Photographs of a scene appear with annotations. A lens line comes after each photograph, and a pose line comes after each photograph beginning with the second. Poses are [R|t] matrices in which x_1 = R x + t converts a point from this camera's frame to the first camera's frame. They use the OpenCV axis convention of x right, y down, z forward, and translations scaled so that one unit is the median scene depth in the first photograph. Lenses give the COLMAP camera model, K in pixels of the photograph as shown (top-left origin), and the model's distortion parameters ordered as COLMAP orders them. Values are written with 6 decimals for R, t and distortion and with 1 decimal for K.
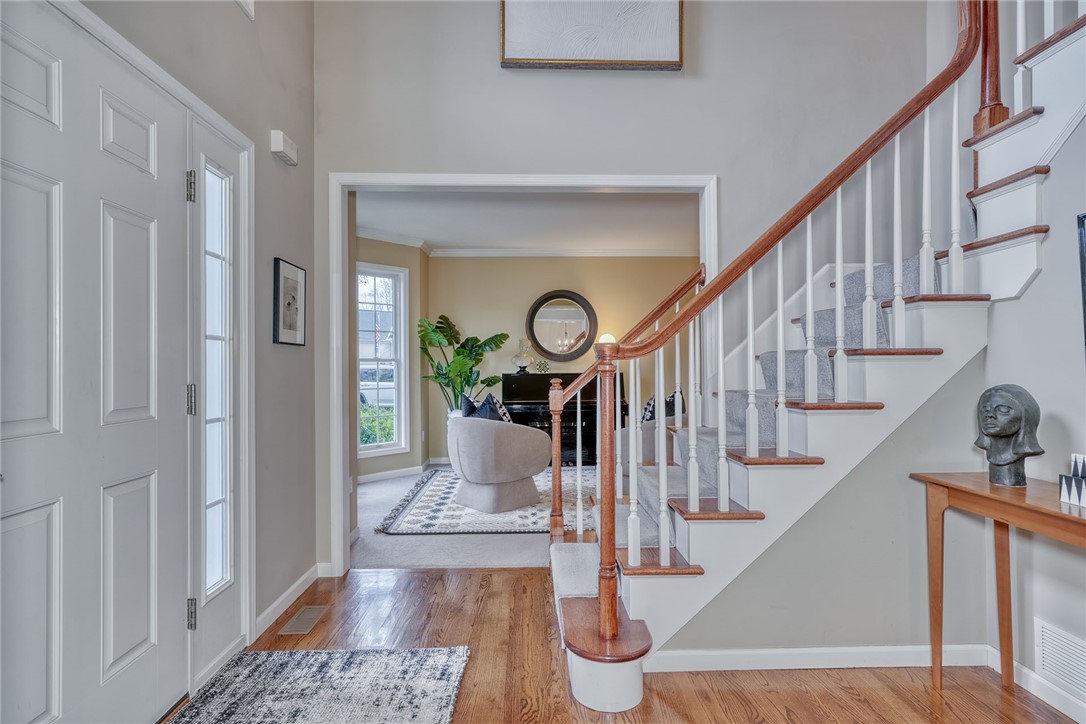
lens RADIAL K [[555.6, 0, 543.9], [0, 555.6, 362.7], [0, 0, 1]] dist [0.013352, 0.000188]
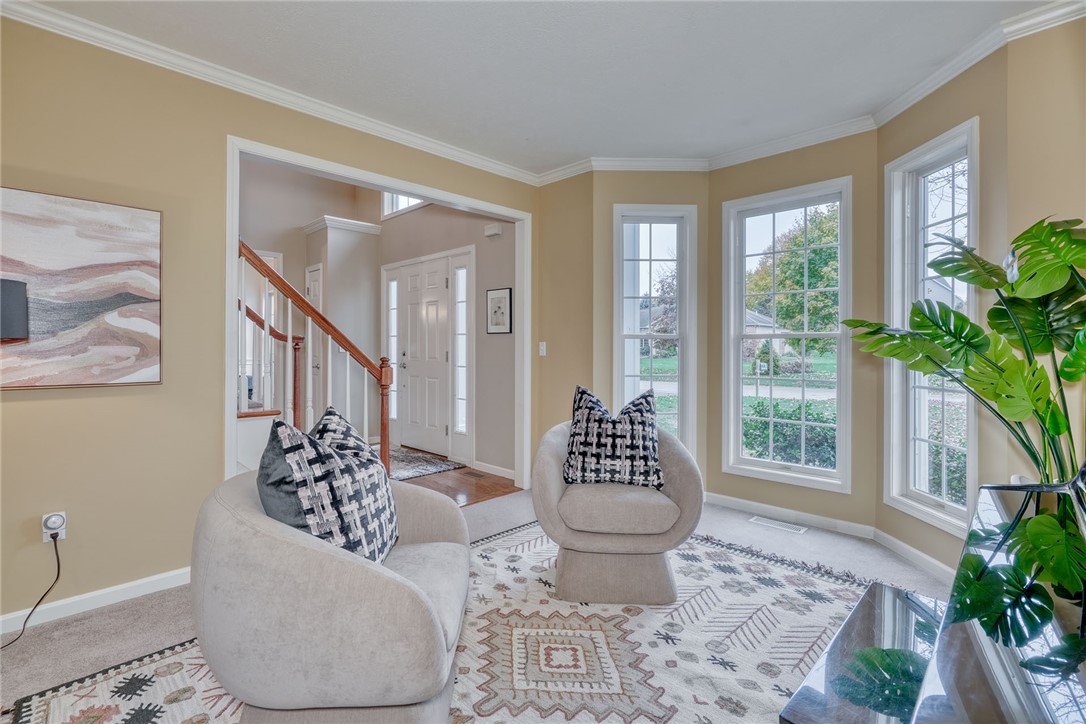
lens RADIAL K [[500.5, 0, 542.4], [0, 500.5, 350.8], [0, 0, 1]] dist [0.000571, 0.002510]
pose [[-0.718735, 0.012323, -0.695175, 0.370398], [0.008416, 0.999924, 0.009025, 0.006753], [0.695233, 0.000636, -0.718784, 1.457076]]
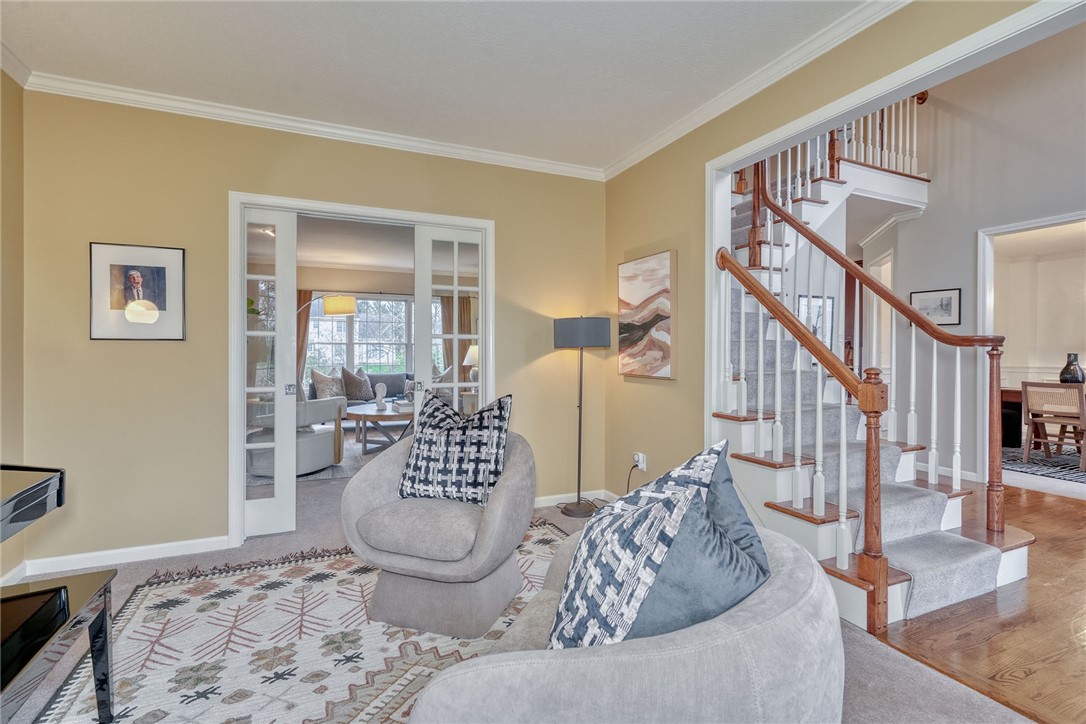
lens RADIAL K [[500.5, 0, 535.5], [0, 500.5, 356.1], [0, 0, 1]] dist [0.000571, 0.002510]
pose [[-0.379386, -0.002942, 0.925234, -0.310171], [-0.007373, 0.999973, 0.000156, 0.011586], [-0.925209, -0.006762, -0.379397, 1.230055]]
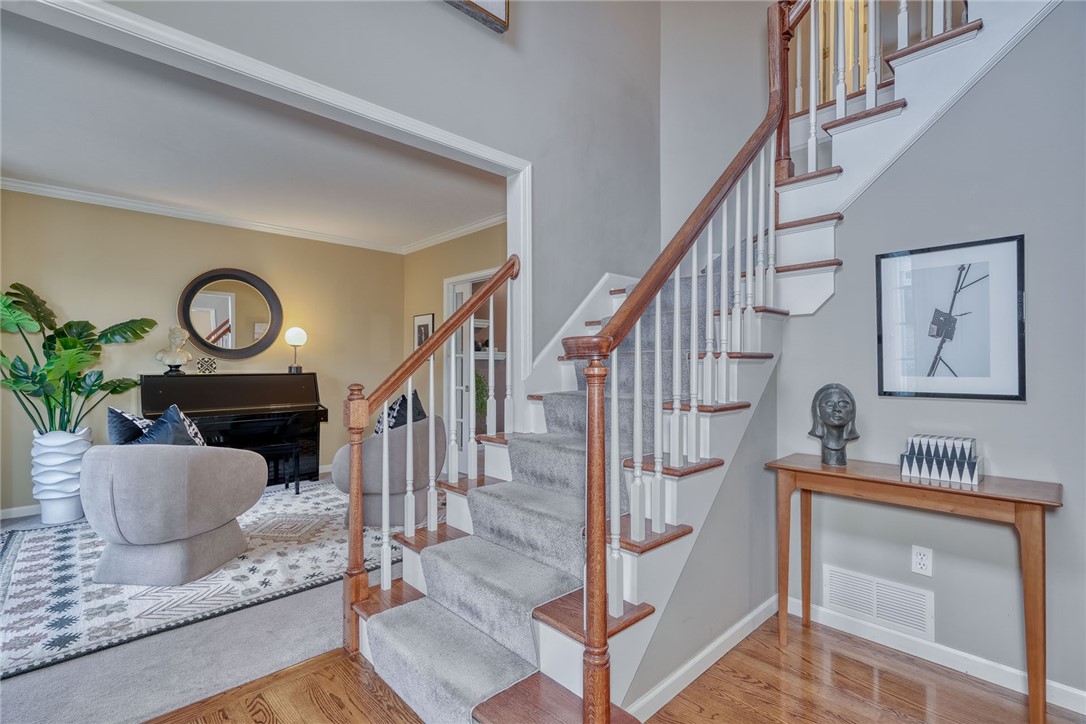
lens RADIAL K [[500.5, 0, 541.3], [0, 500.5, 363.0], [0, 0, 1]] dist [0.000571, 0.002510]
pose [[0.749428, 0.006219, 0.662056, -0.171059], [-0.008982, 0.999959, 0.000775, -0.001193], [-0.662024, -0.006527, 0.749454, 0.262951]]
